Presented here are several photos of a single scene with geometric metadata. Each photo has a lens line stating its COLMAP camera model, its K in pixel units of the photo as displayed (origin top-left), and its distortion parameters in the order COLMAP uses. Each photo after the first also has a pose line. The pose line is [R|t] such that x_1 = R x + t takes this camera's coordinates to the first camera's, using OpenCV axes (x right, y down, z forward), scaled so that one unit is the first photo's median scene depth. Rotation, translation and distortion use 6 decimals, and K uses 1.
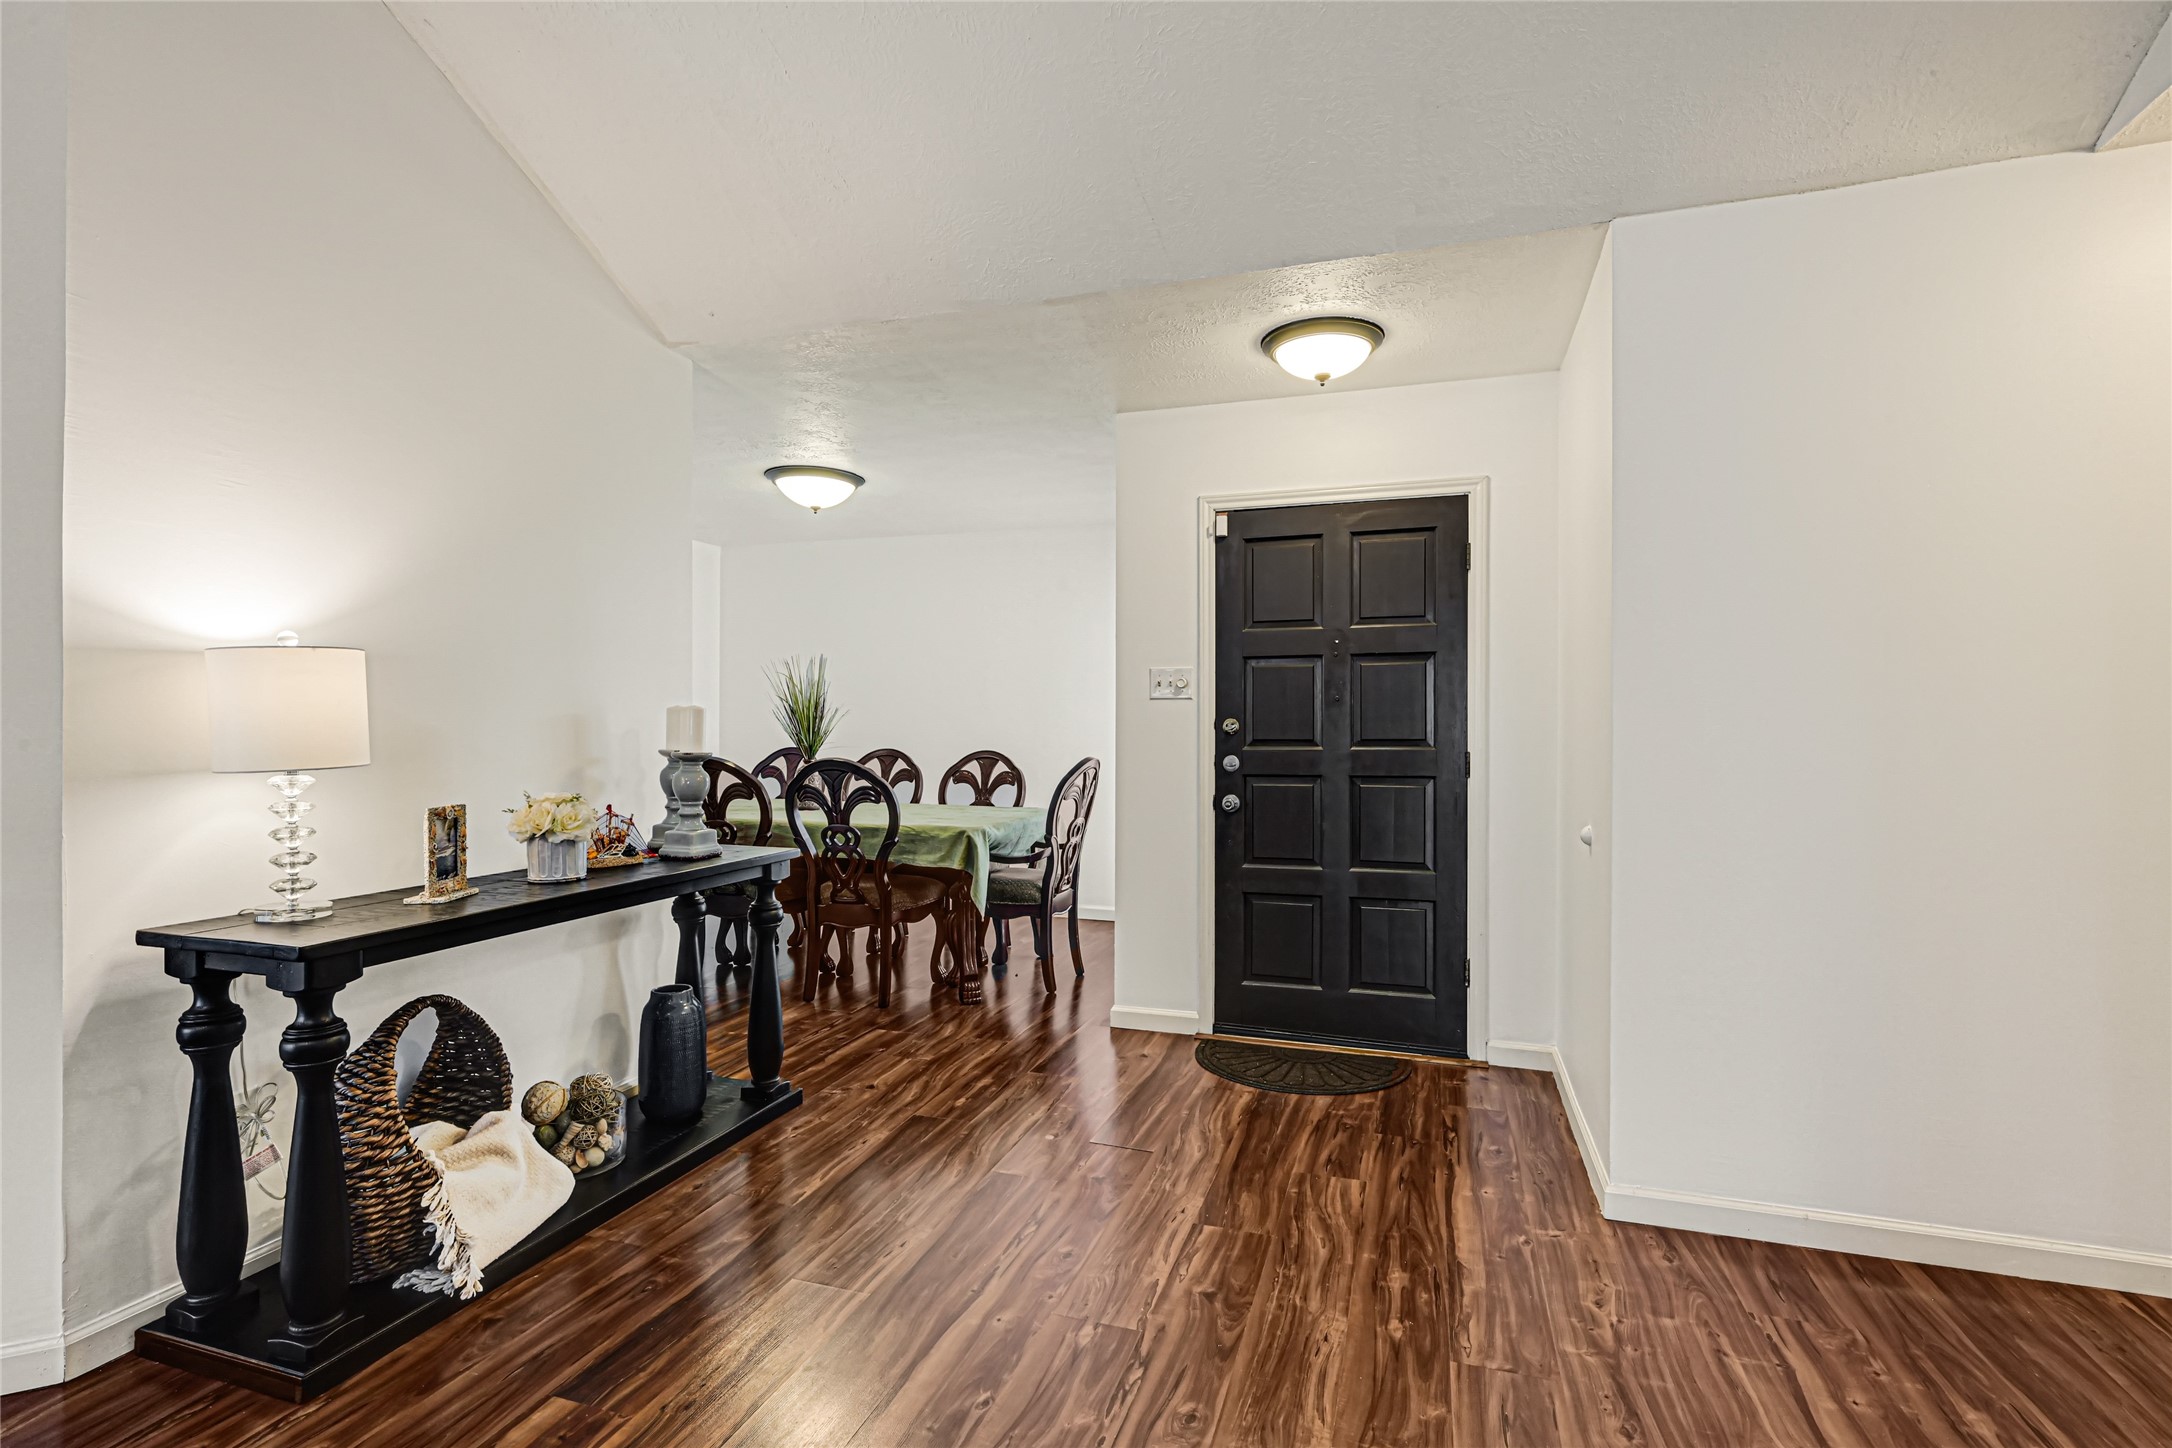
lens RADIAL K [[1020.7, 0, 1098.0], [0, 1020.7, 723.5], [0, 0, 1]] dist [0.004167, 0.000130]
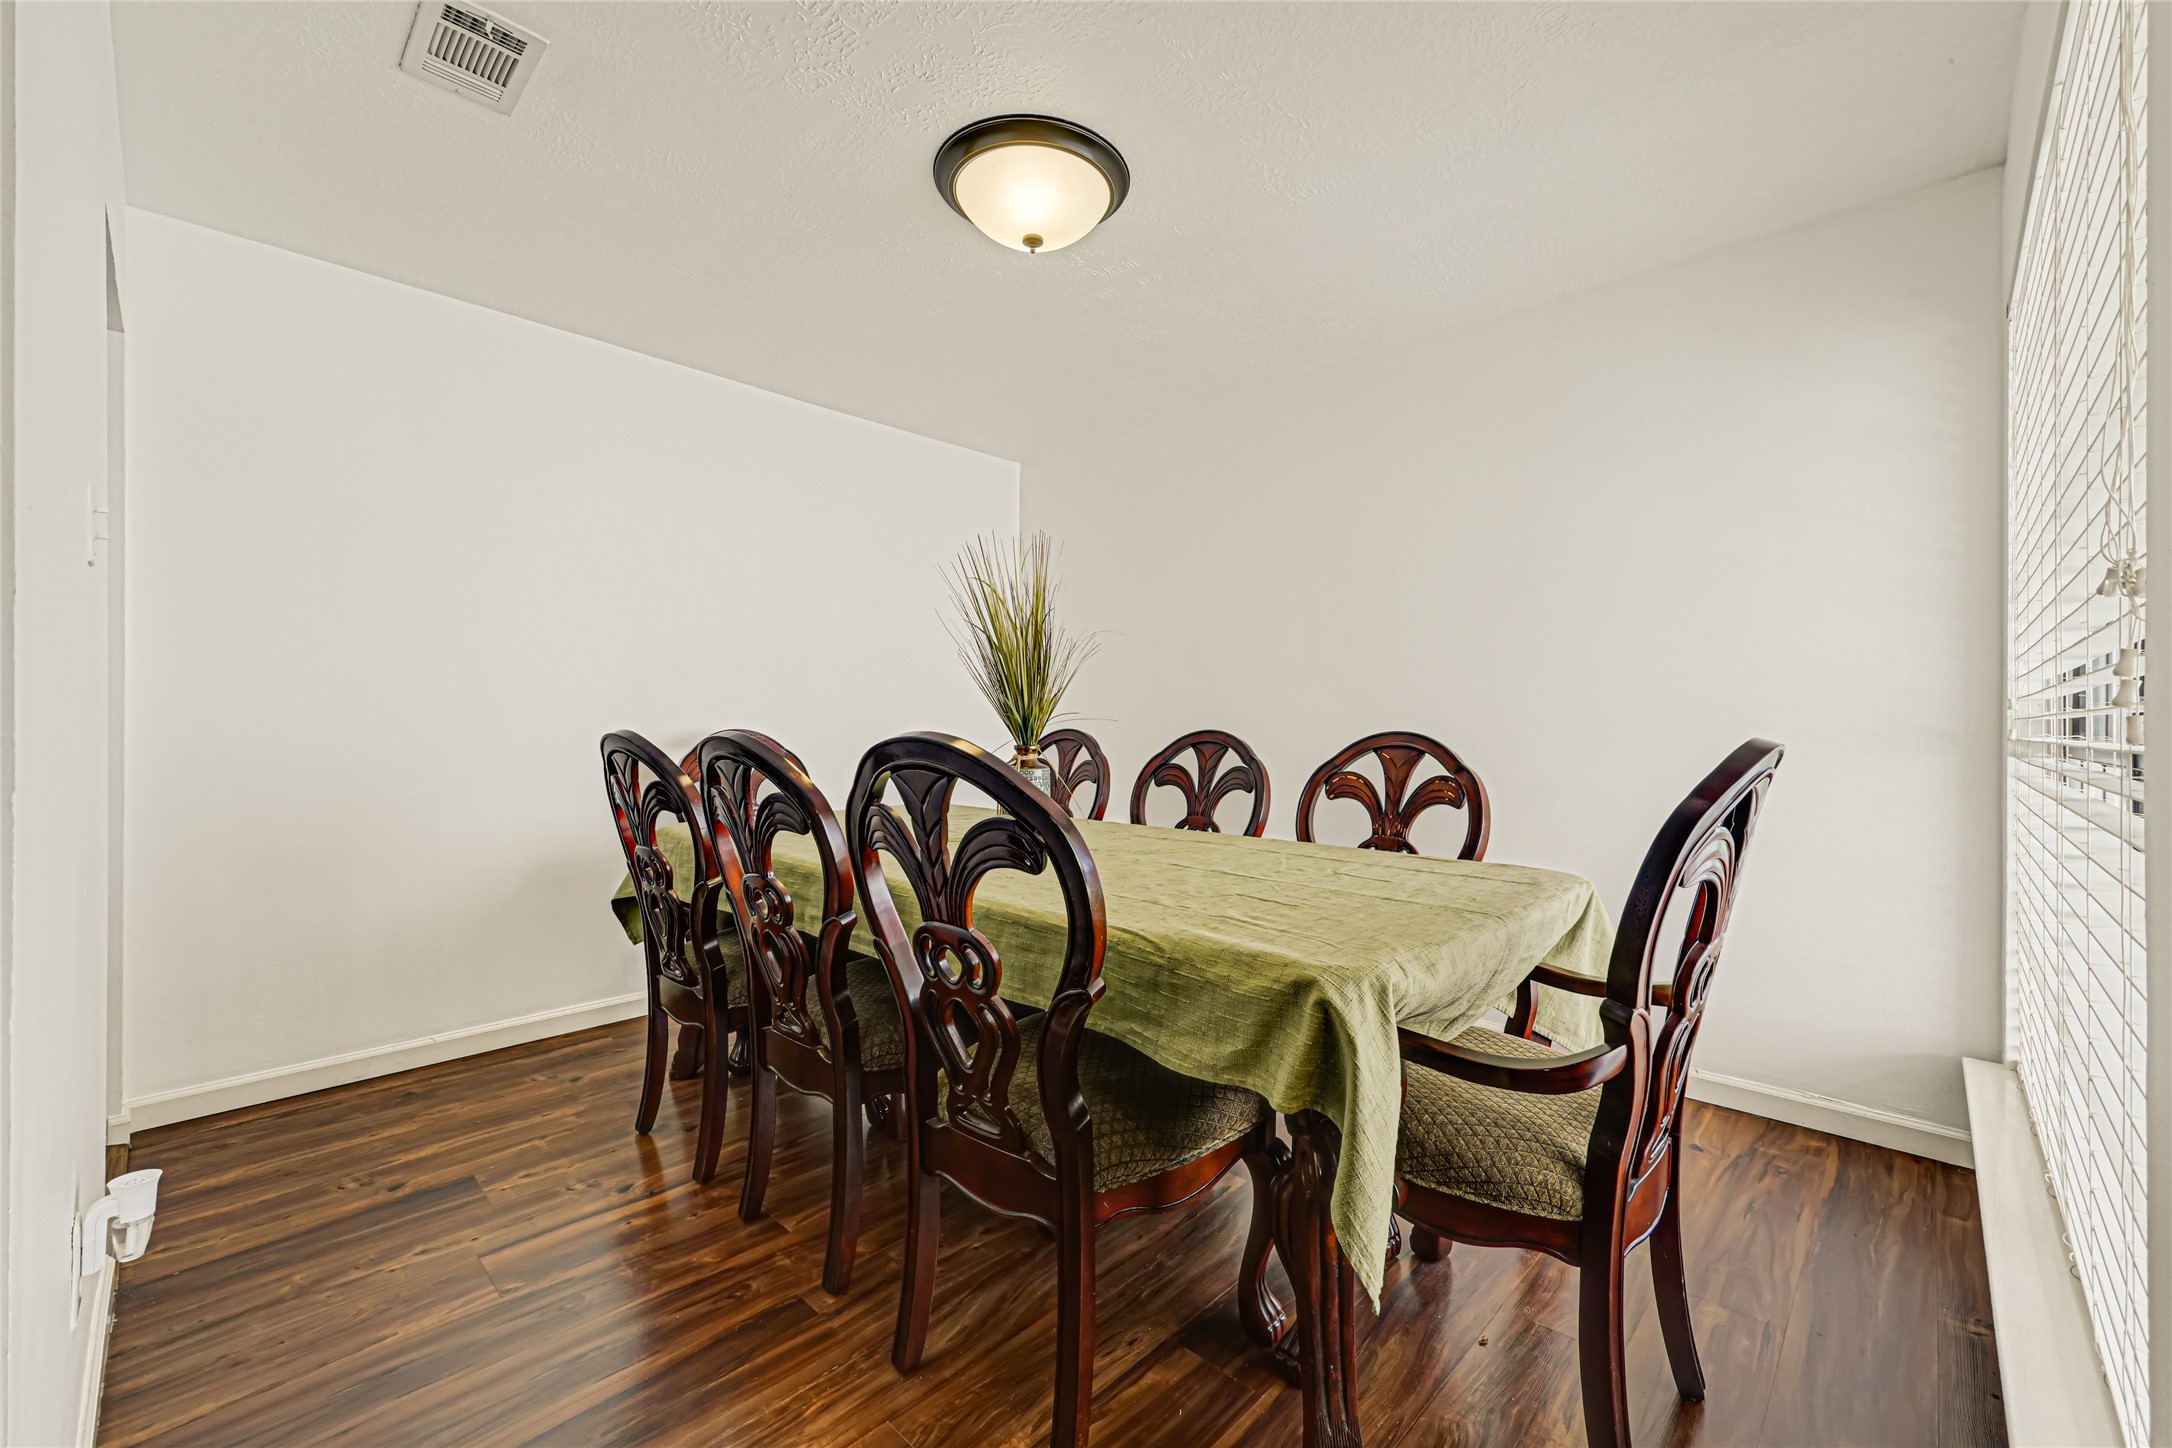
lens RADIAL K [[881.0, 0, 1088.3], [0, 881.0, 722.6], [0, 0, 1]] dist [0.003210, -0.000327]
pose [[0.897589, -0.003738, -0.440817, -0.063143], [0.001771, 0.999987, -0.004874, 0.026108], [0.440829, 0.003594, 0.897584, 0.620968]]
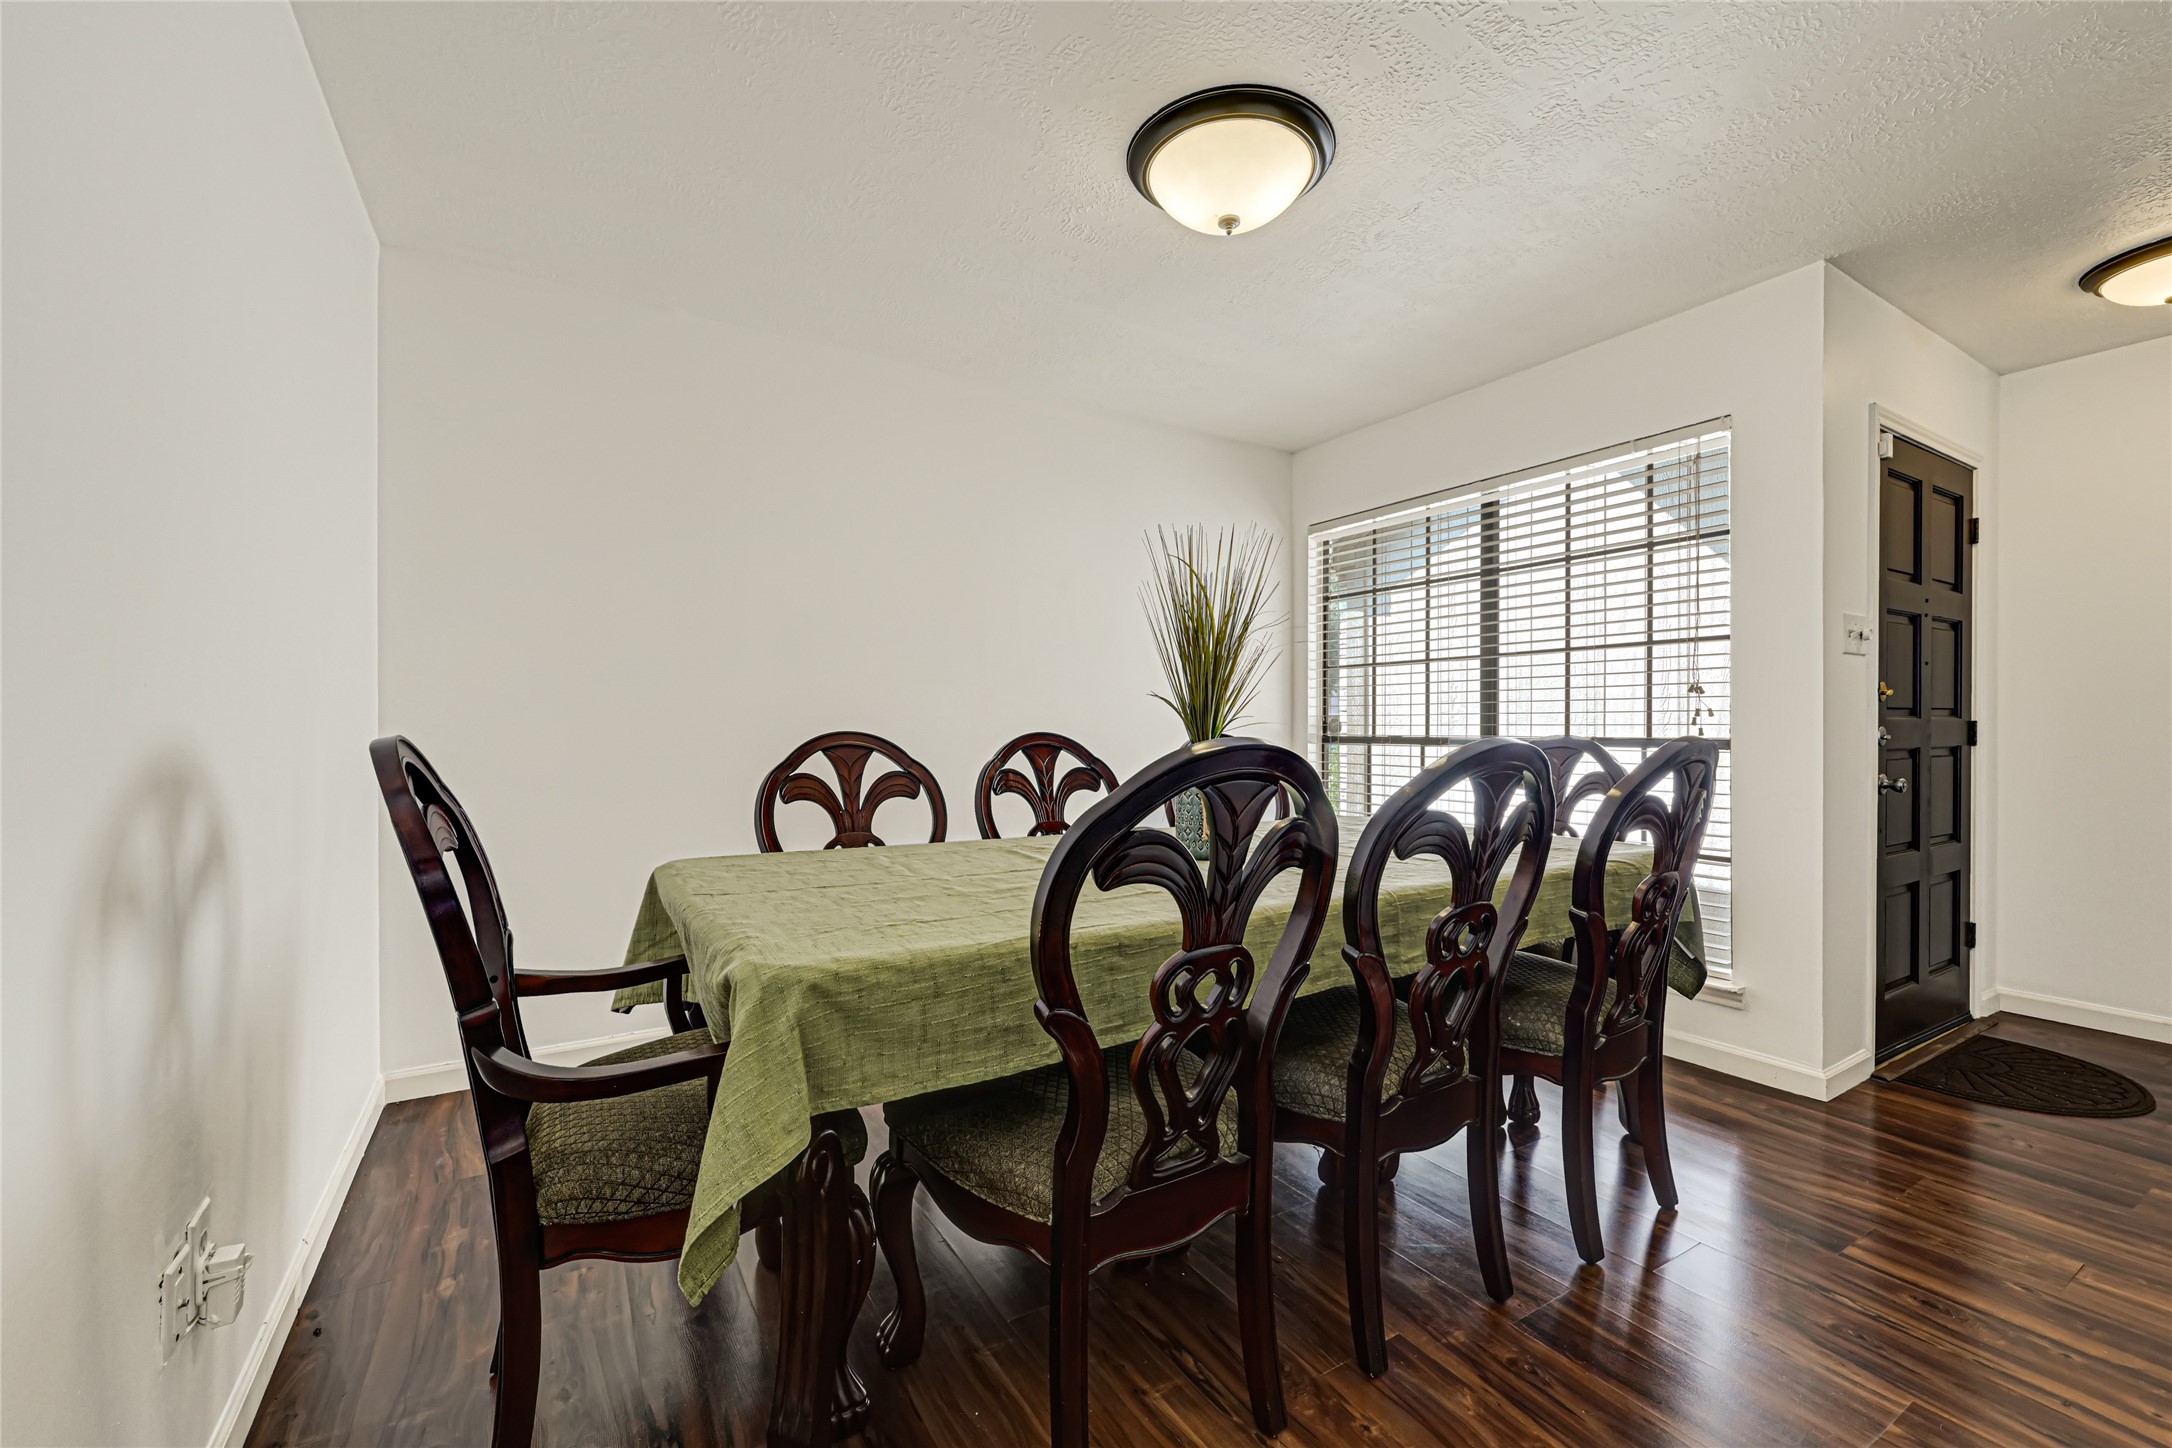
lens RADIAL K [[881.0, 0, 1070.7], [0, 881.0, 721.9], [0, 0, 1]] dist [0.003210, -0.000327]
pose [[0.655888, 0.003006, 0.754852, -0.506791], [-0.005872, 0.999982, 0.001119, 0.022088], [-0.754836, -0.005166, 0.655894, 0.741821]]
